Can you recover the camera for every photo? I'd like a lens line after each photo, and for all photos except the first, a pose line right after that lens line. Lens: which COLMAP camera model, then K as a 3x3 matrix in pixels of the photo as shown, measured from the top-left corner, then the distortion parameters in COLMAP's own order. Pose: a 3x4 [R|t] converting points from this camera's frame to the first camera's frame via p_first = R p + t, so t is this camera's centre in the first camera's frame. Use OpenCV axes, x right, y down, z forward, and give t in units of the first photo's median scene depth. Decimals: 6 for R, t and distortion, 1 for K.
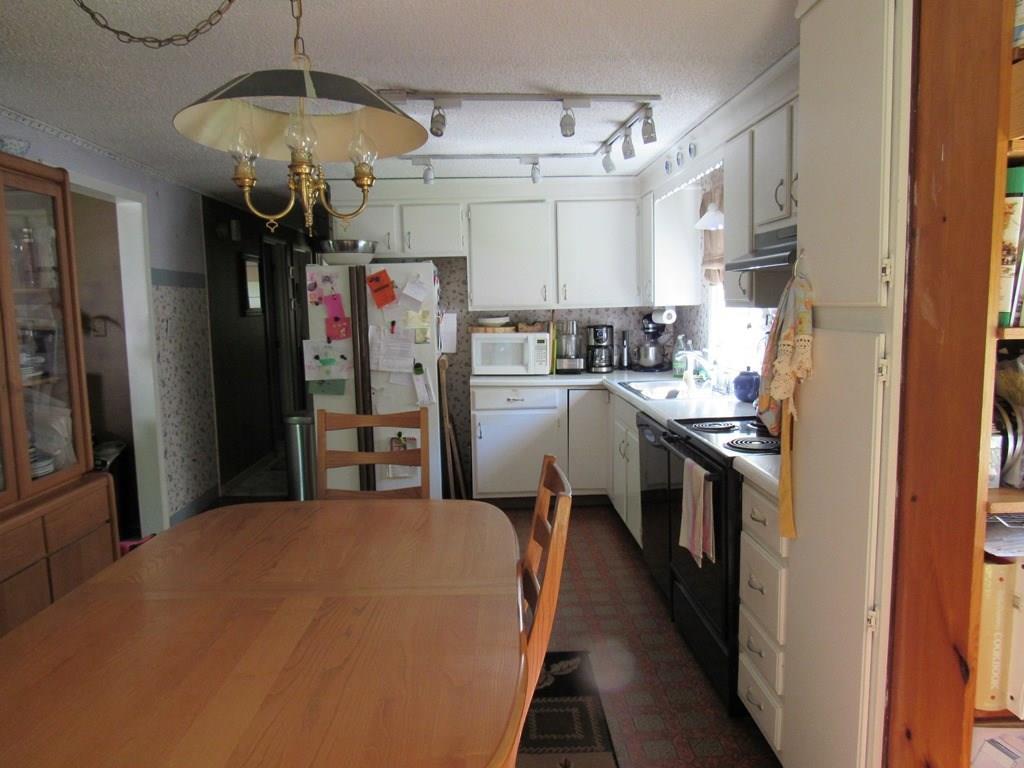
lens RADIAL K [[725.8, 0, 511.3], [0, 725.8, 384.3], [0, 0, 1]] dist [-0.048737, -0.002478]
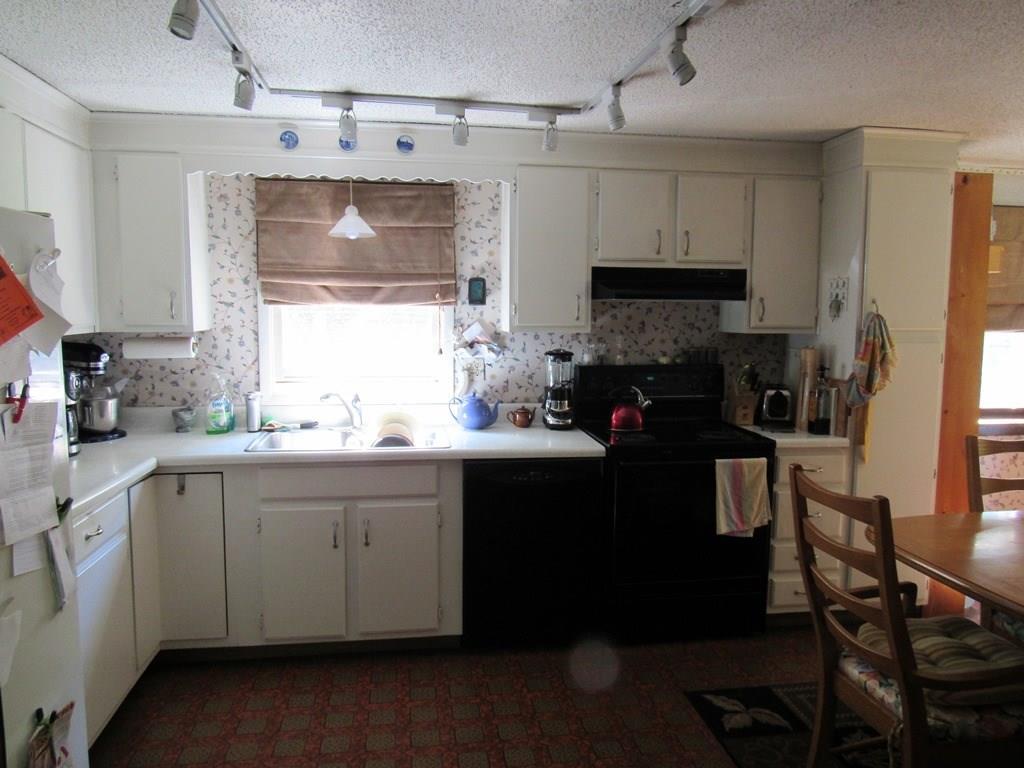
lens RADIAL K [[725.8, 0, 511.9], [0, 725.8, 384.2], [0, 0, 1]] dist [-0.048737, -0.002478]
pose [[-0.105431, -0.069654, 0.991984, -0.453429], [0.110930, 0.990494, 0.081339, -0.074847], [-0.988220, 0.118616, -0.096702, 0.713362]]
